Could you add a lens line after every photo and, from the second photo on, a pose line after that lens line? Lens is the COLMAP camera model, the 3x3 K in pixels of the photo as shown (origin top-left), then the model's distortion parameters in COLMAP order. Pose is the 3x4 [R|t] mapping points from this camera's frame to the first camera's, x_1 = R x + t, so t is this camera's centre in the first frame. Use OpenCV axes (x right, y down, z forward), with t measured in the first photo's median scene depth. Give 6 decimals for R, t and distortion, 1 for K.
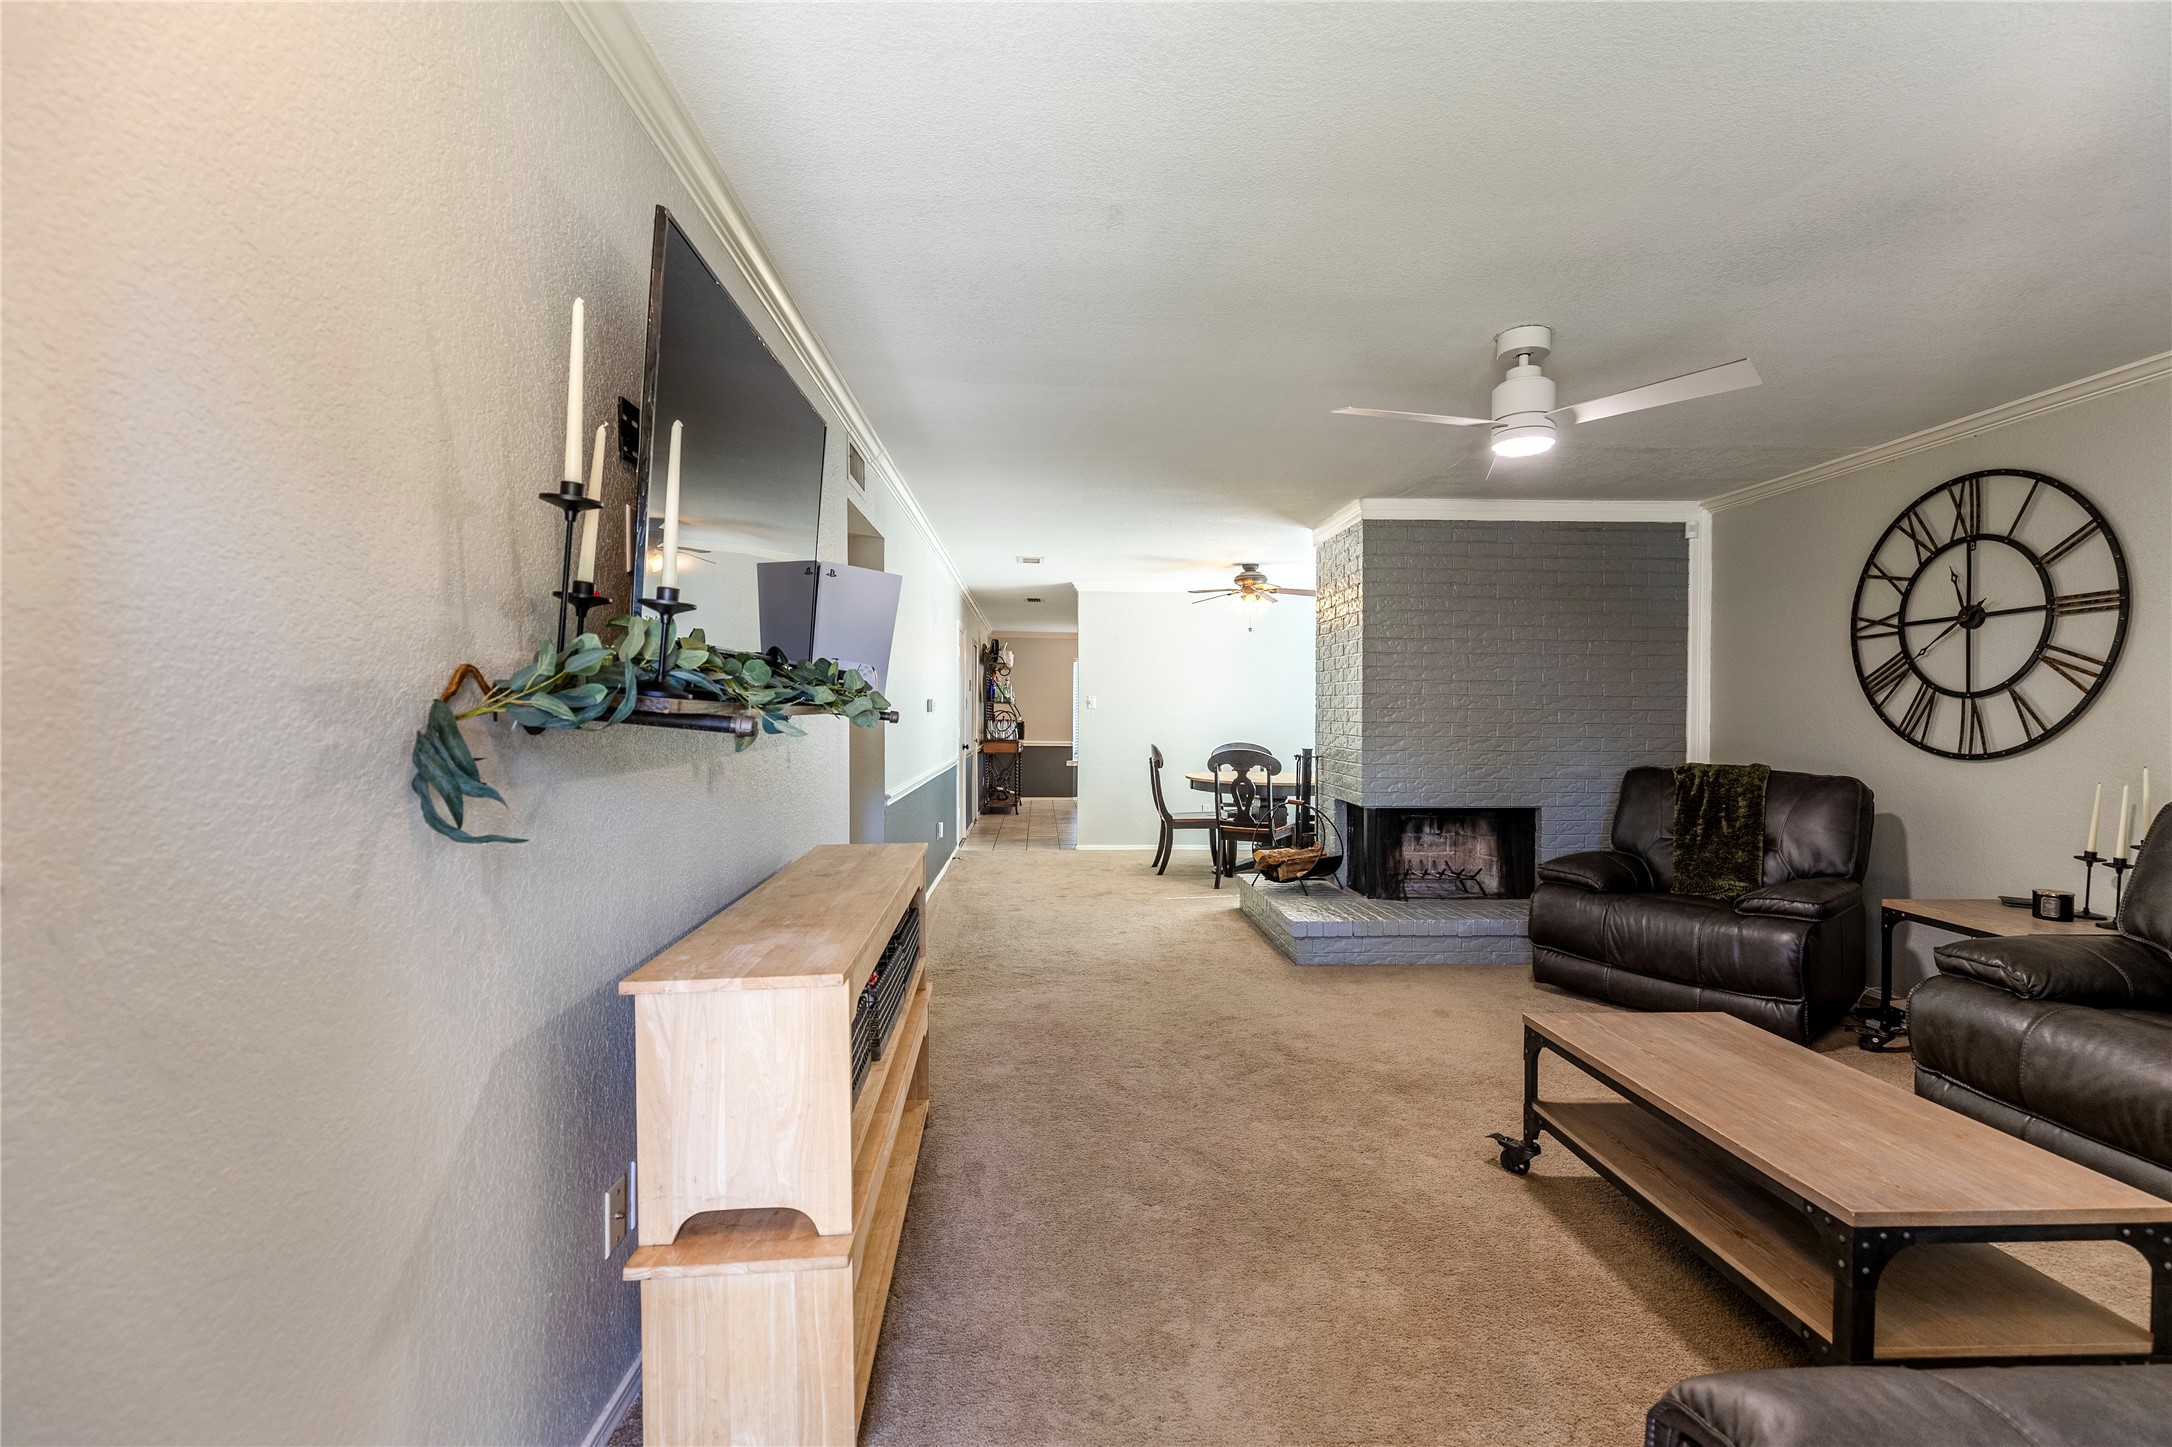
lens RADIAL K [[978.6, 0, 1094.0], [0, 978.6, 720.5], [0, 0, 1]] dist [0.007248, -0.000828]
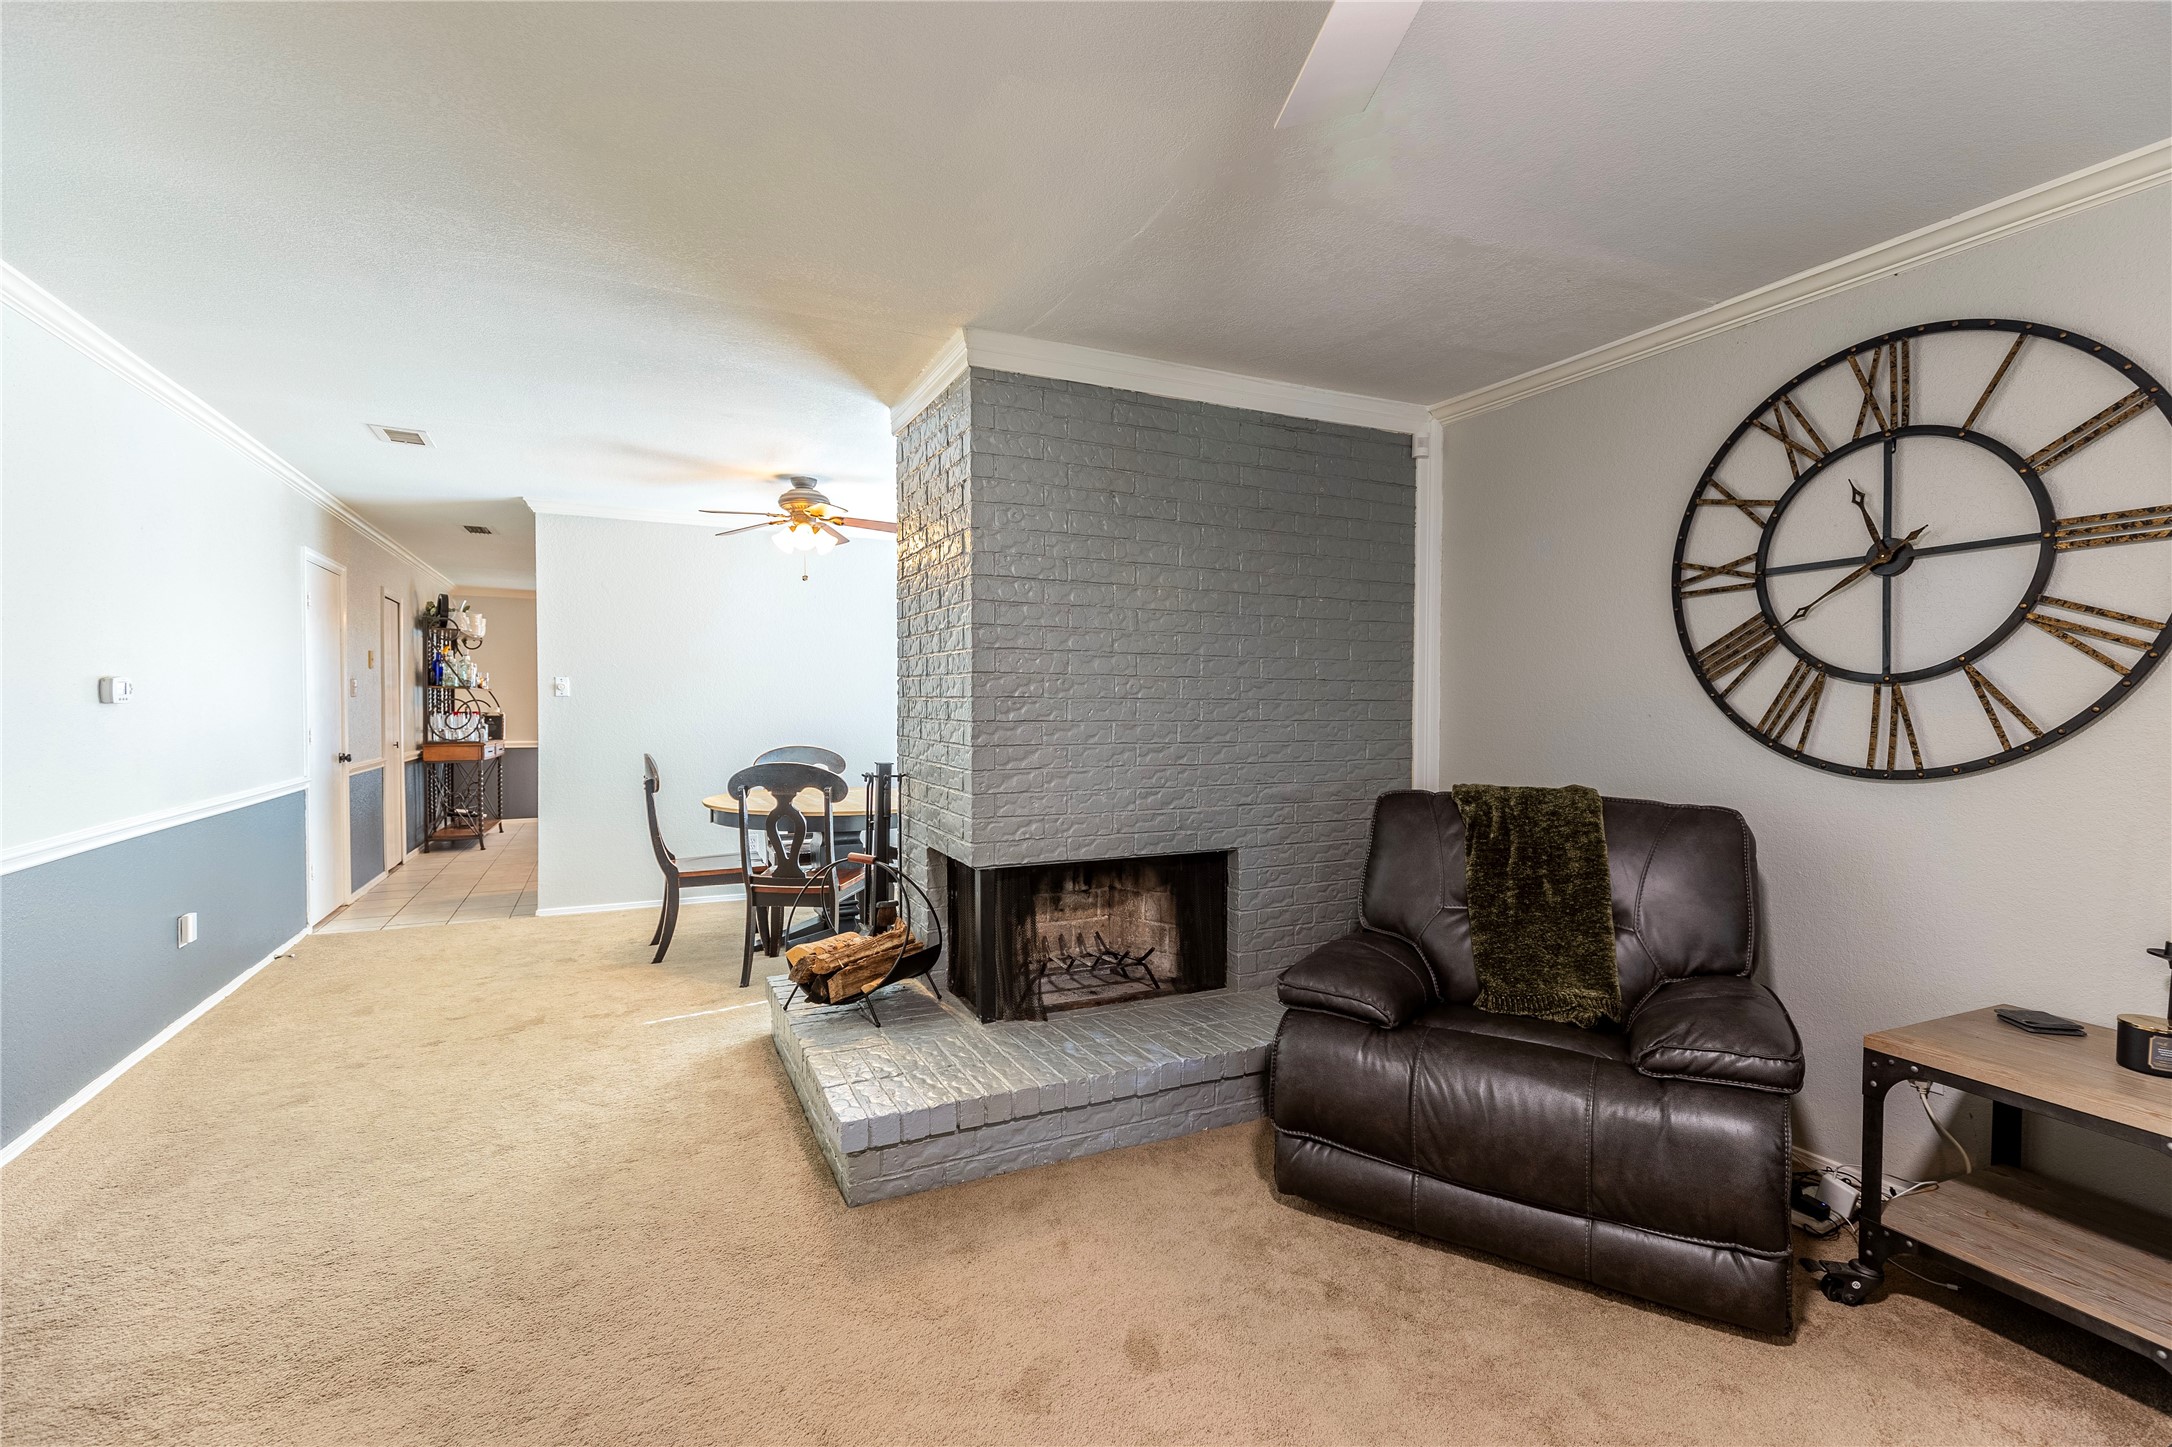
lens RADIAL K [[978.6, 0, 1094.0], [0, 978.6, 720.5], [0, 0, 1]] dist [0.007248, -0.000828]
pose [[0.921862, -0.008727, 0.387421, 0.141504], [0.003676, 0.999898, 0.013778, -0.007951], [-0.387502, -0.011277, 0.921800, 0.532951]]
